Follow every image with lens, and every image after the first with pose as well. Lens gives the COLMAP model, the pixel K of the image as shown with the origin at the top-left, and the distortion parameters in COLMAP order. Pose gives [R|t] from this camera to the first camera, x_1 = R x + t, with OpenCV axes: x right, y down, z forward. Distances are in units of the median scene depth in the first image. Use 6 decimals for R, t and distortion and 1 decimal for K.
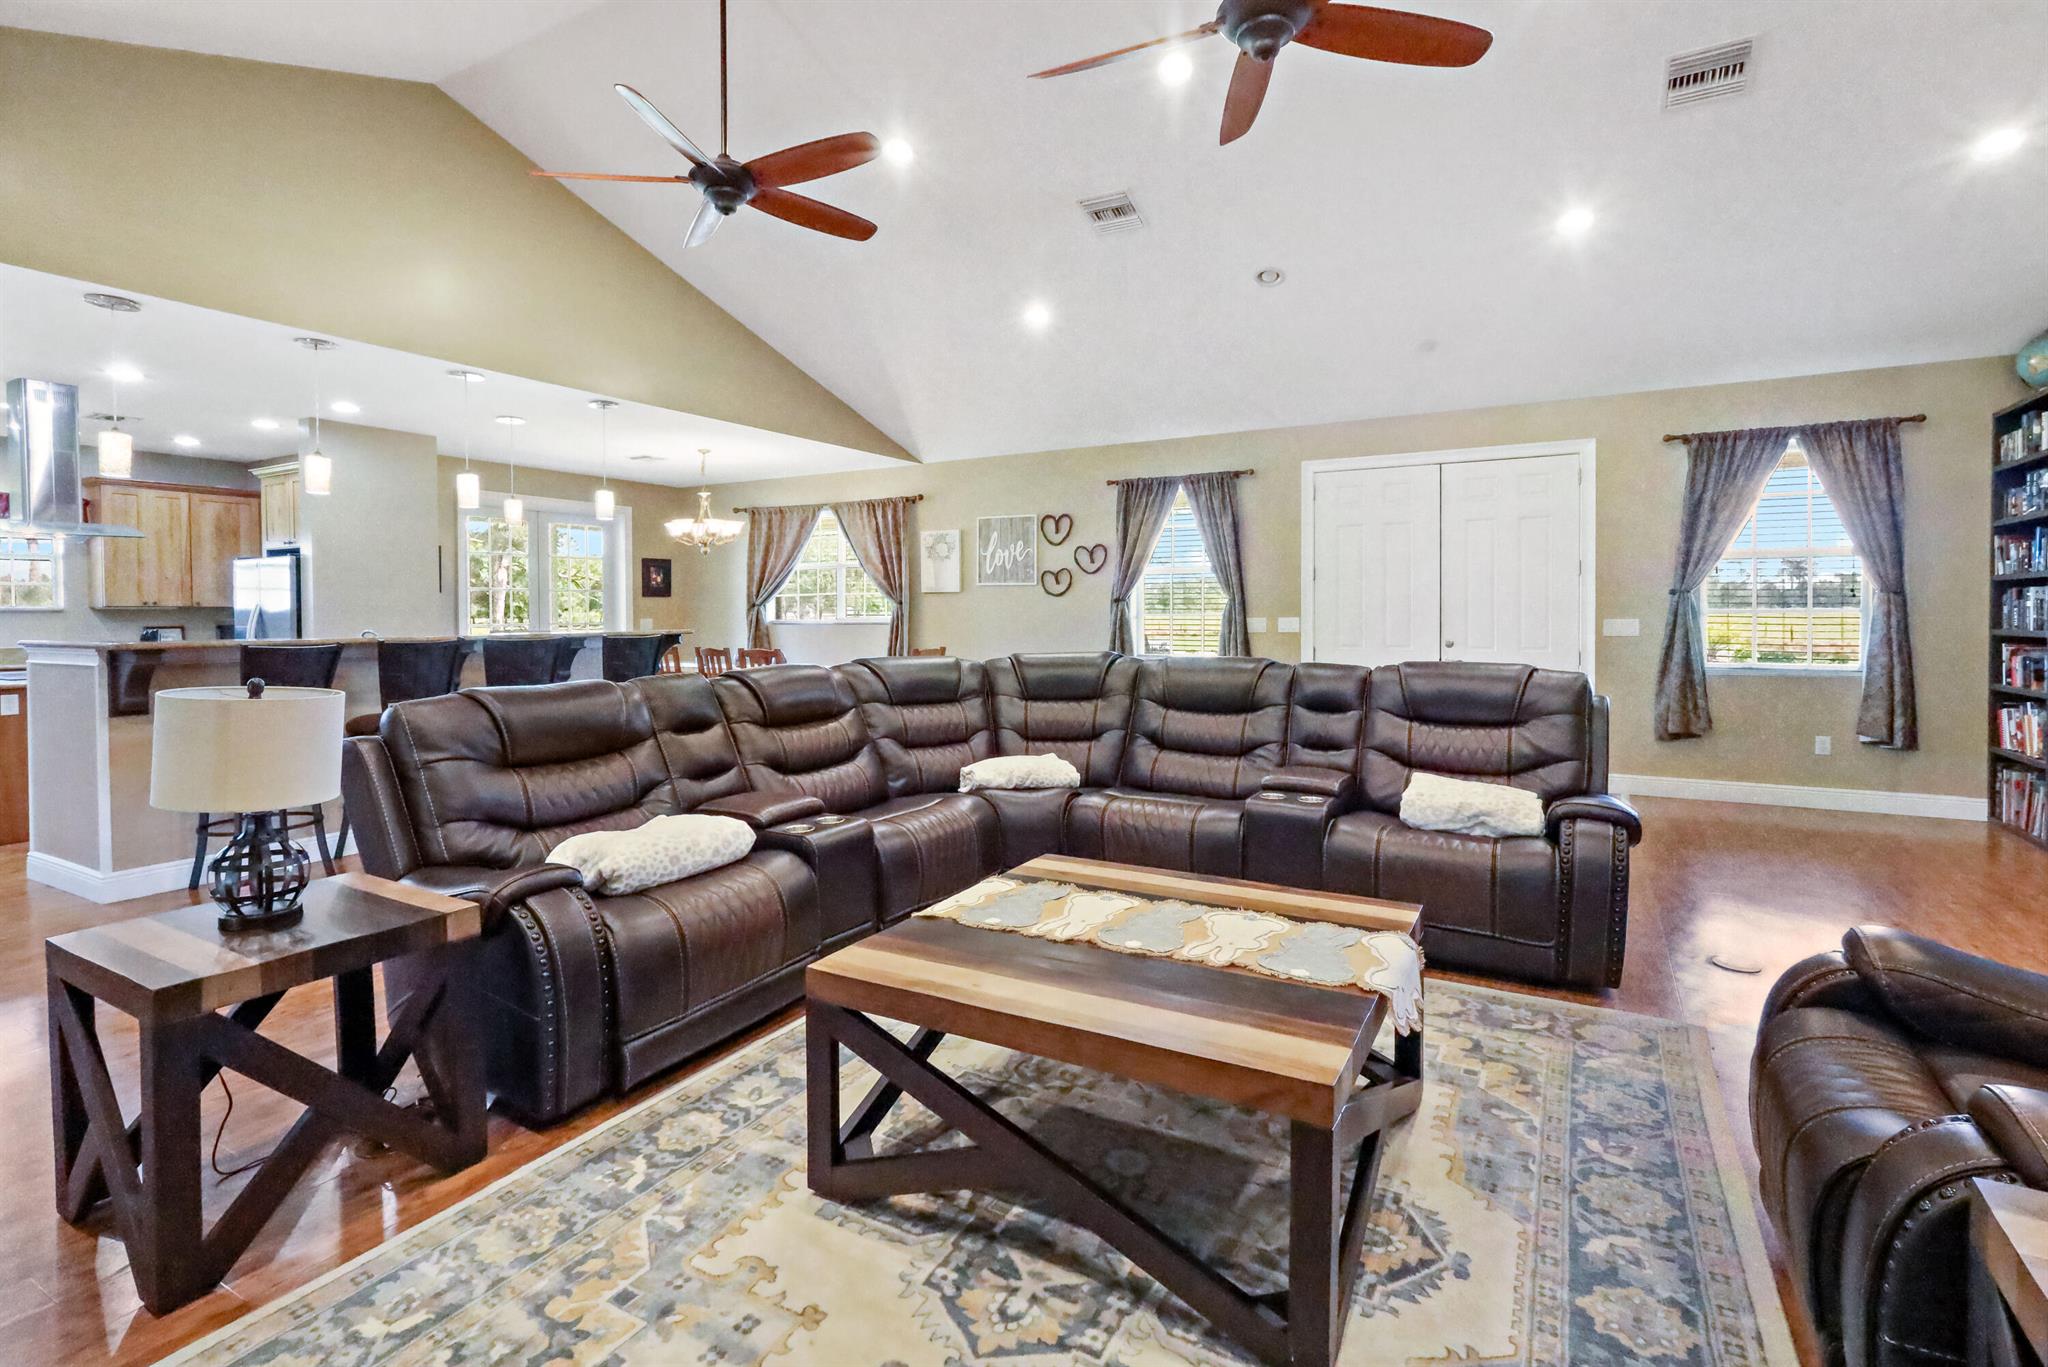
lens RADIAL K [[978.4, 0, 1031.9], [0, 978.4, 659.3], [0, 0, 1]] dist [0.004495, 0.000137]
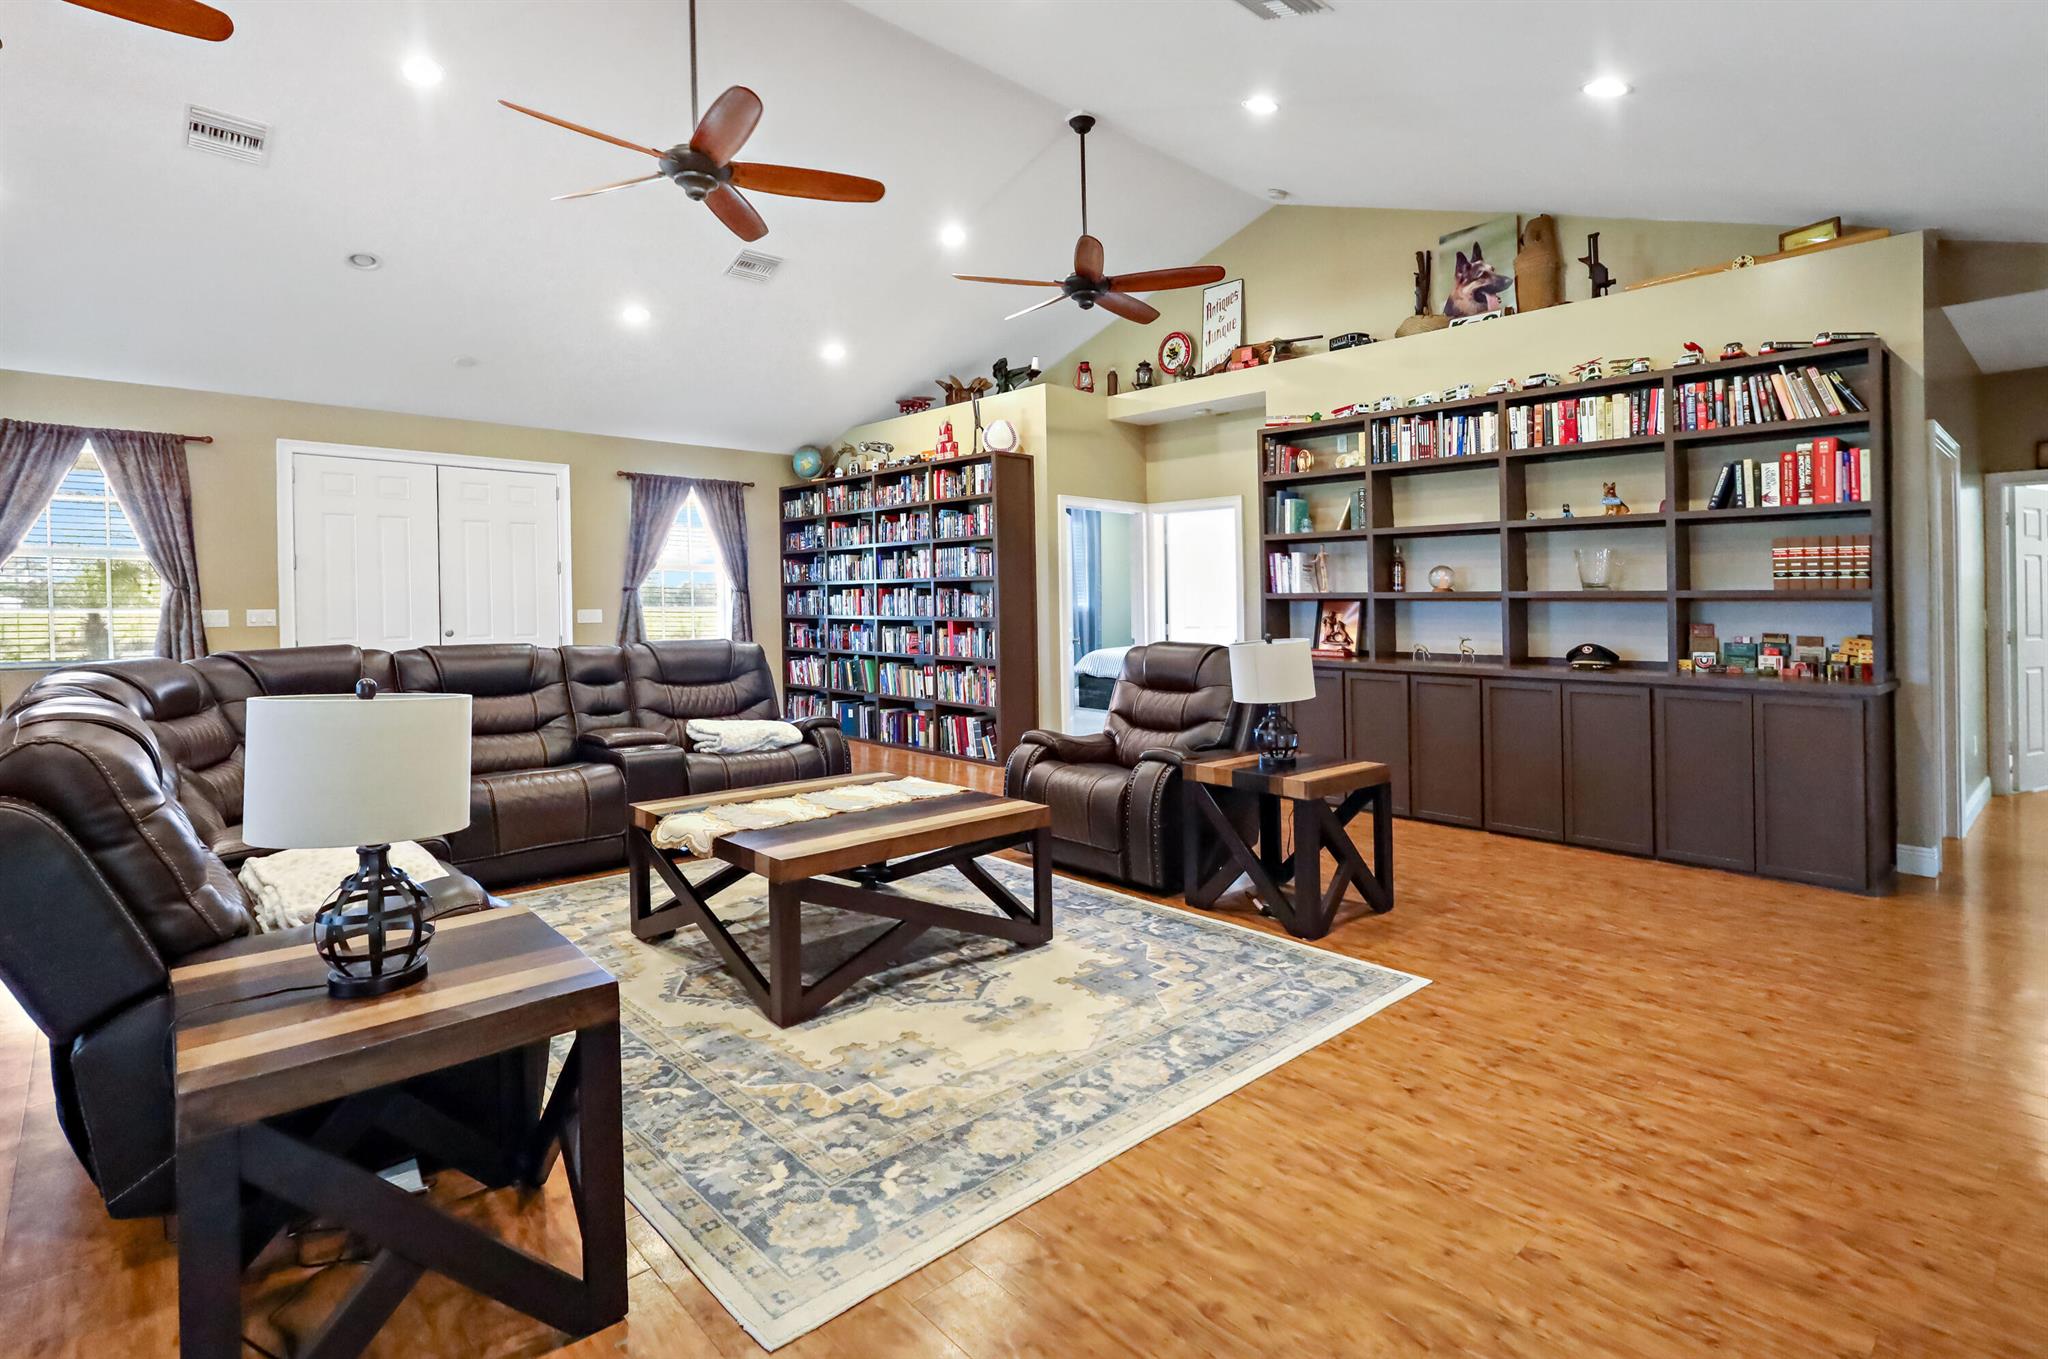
lens RADIAL K [[1039.0, 0, 992.4], [0, 1039.0, 614.8], [0, 0, 1]] dist [0.000624, 0.000895]
pose [[0.308044, -0.007918, 0.951339, -1.409168], [0.047235, 0.998859, -0.006981, -0.000170], [-0.950199, 0.047087, 0.308066, 0.245653]]
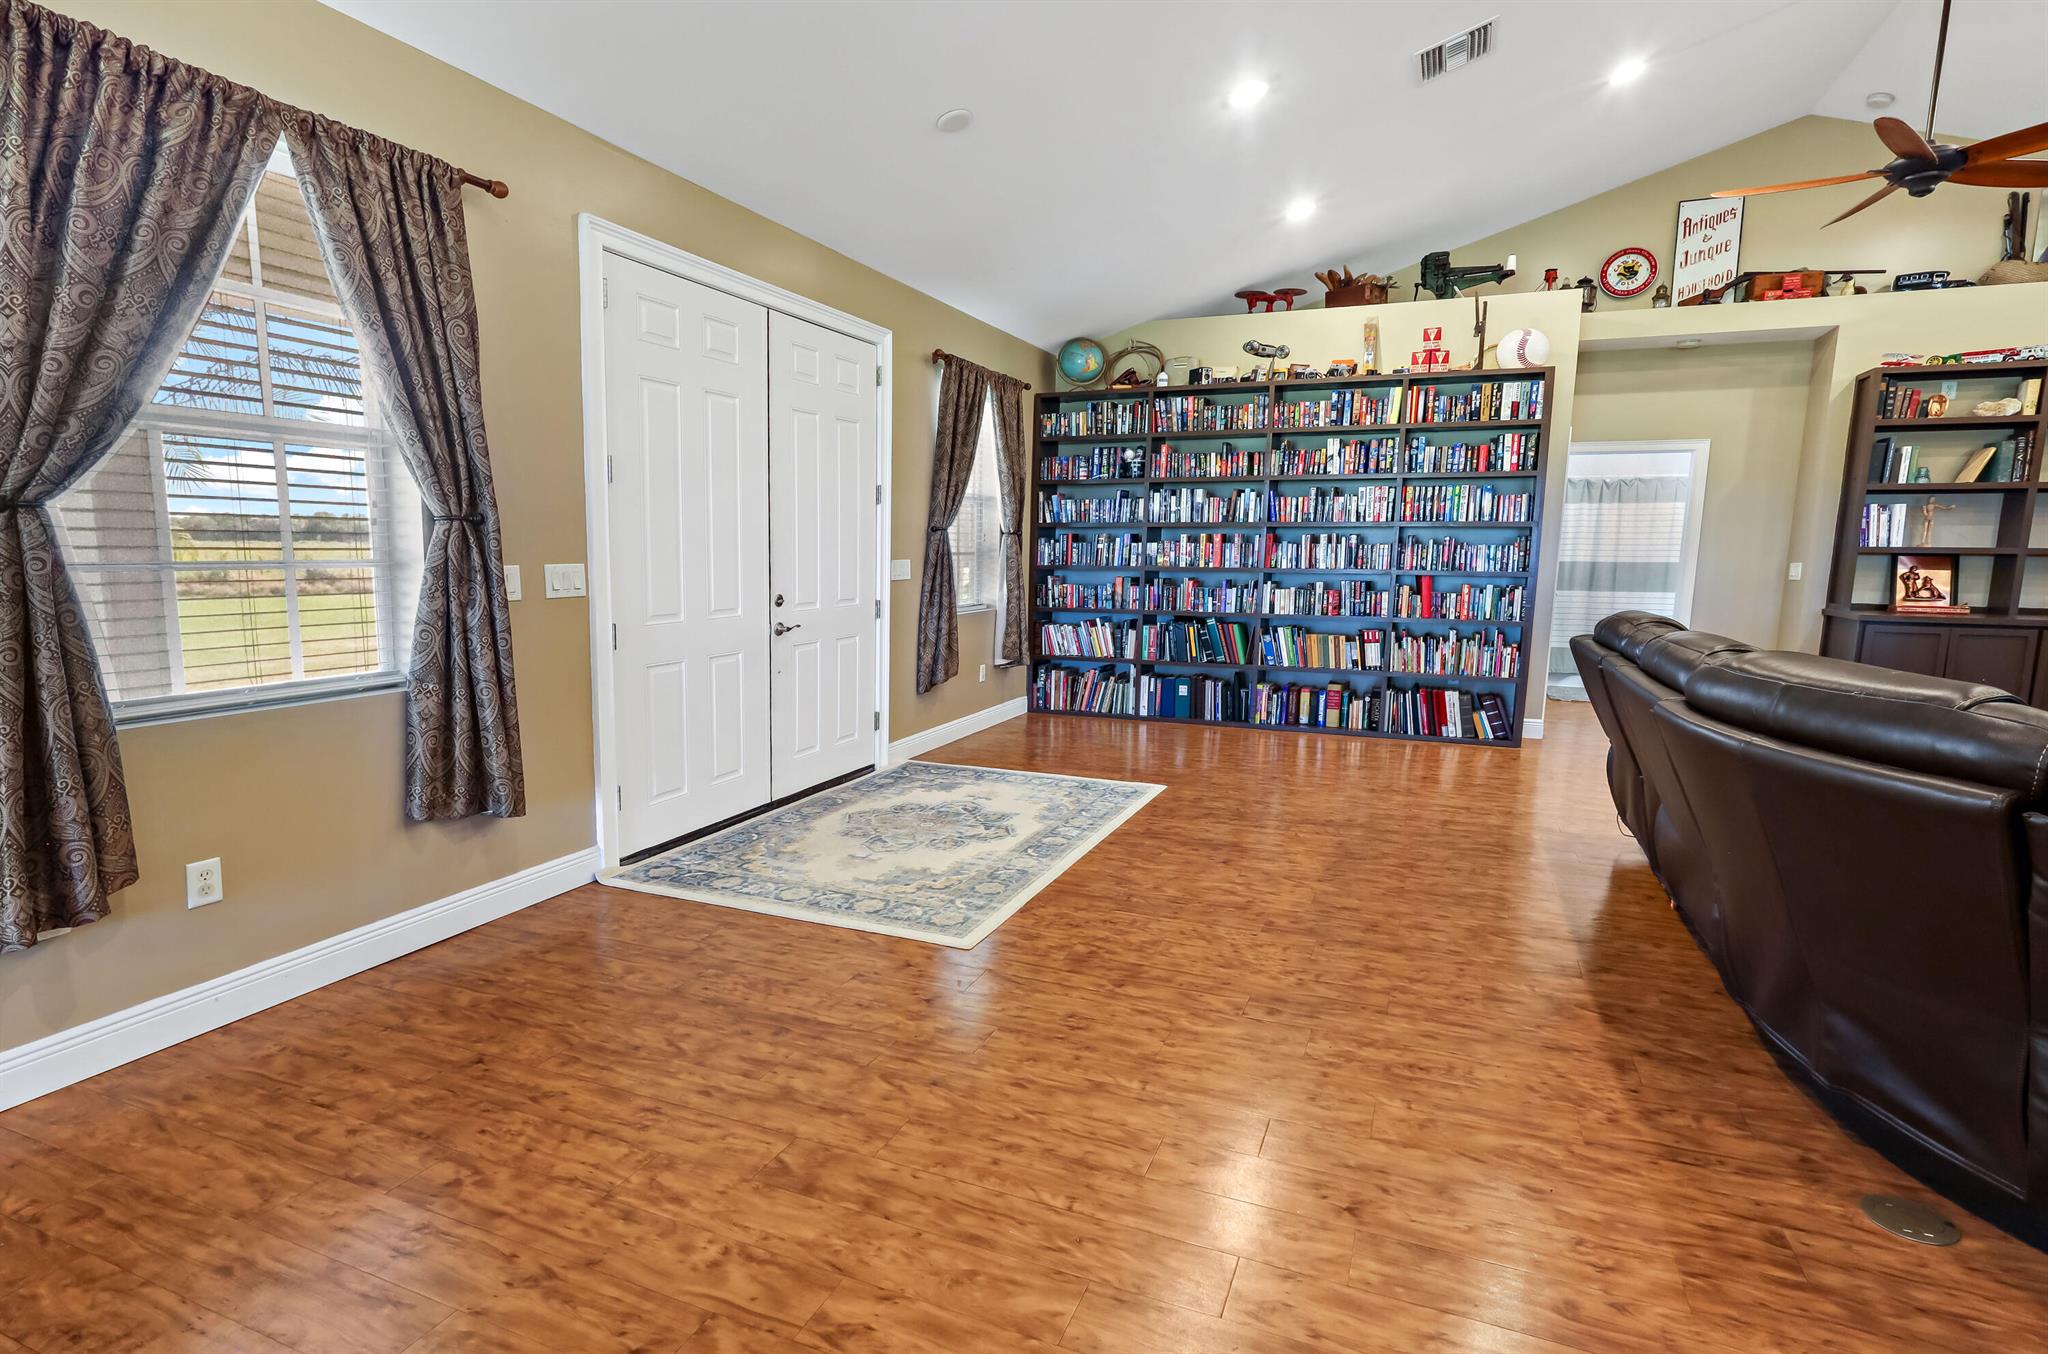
lens RADIAL K [[1001.9, 0, 1062.0], [0, 1001.9, 677.7], [0, 0, 1]] dist [-0.002598, -0.000943]
pose [[-0.160750, -0.126125, 0.978903, -0.751801], [0.043810, 0.989912, 0.134738, -0.137993], [-0.986022, 0.064545, -0.153603, 2.728481]]
